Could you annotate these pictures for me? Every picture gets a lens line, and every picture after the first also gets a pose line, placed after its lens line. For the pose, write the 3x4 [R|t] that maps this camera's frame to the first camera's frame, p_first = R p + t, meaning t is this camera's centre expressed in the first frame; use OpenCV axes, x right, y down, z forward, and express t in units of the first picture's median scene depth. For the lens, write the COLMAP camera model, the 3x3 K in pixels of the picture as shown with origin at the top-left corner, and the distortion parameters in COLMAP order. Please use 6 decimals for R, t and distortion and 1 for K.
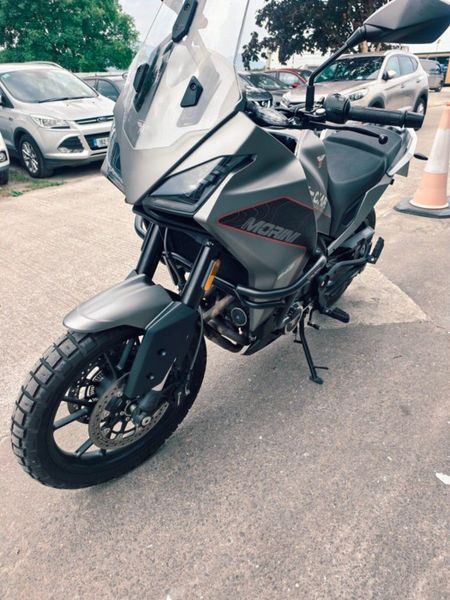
lens RADIAL K [[421.4, 0, 226.1], [0, 421.4, 301.4], [0, 0, 1]] dist [0.003740, -0.001855]
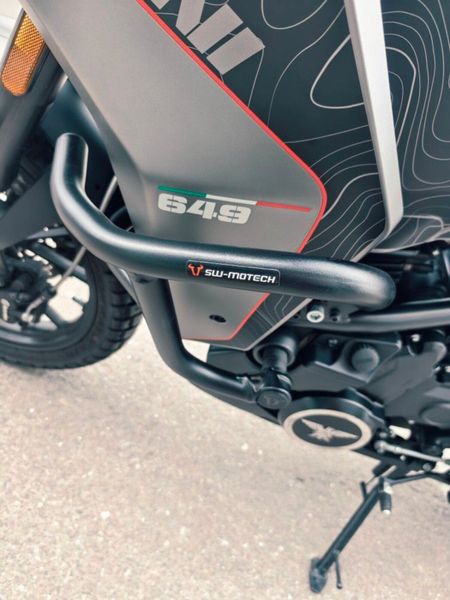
lens RADIAL K [[423.7, 0, 224.0], [0, 423.7, 301.4], [0, 0, 1]] dist [0.006479, -0.006786]
pose [[0.488625, 0.666381, -0.563189, 0.274948], [-0.660864, 0.704118, 0.259763, -0.082128], [0.569652, 0.245265, 0.784437, 0.642190]]
